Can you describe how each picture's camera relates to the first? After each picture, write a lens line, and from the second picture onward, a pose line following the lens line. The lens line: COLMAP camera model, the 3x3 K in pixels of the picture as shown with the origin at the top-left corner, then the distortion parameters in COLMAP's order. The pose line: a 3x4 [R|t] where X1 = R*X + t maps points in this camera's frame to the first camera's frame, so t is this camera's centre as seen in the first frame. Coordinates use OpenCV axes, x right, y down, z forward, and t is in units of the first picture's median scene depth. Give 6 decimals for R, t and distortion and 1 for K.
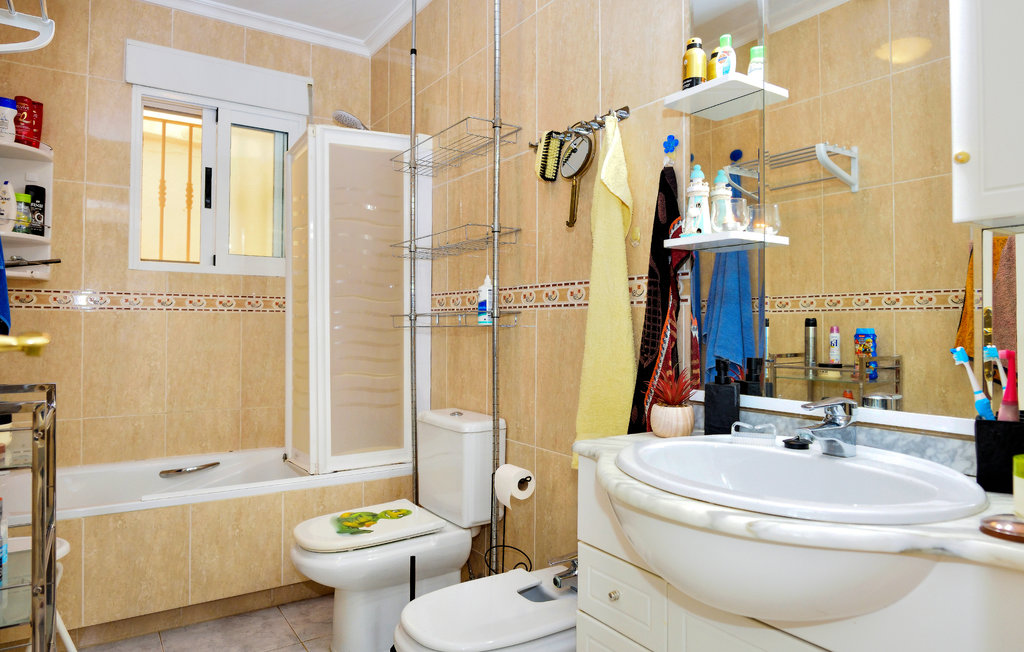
lens RADIAL K [[634.7, 0, 512.0], [0, 634.7, 326.0], [0, 0, 1]] dist [-0.003025, -0.000691]
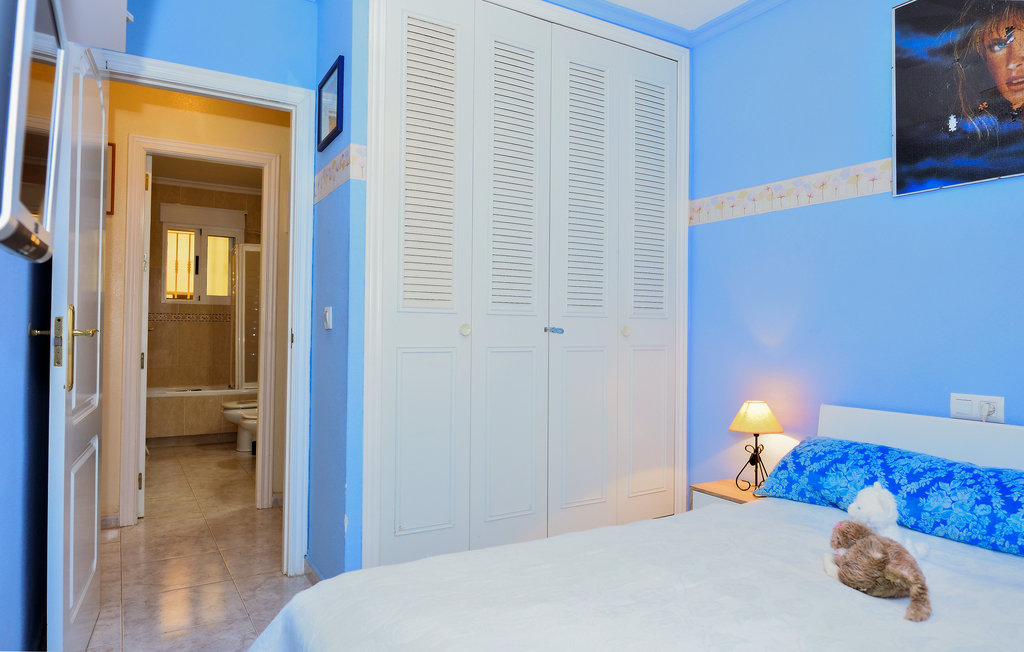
lens RADIAL K [[652.8, 0, 512.0], [0, 652.8, 326.0], [0, 0, 1]] dist [0.000376, -0.000106]
pose [[0.999328, 0.006186, -0.036133, 0.690360], [-0.006486, 0.999945, -0.008204, 0.005165], [0.036080, 0.008433, 0.999313, -1.213274]]
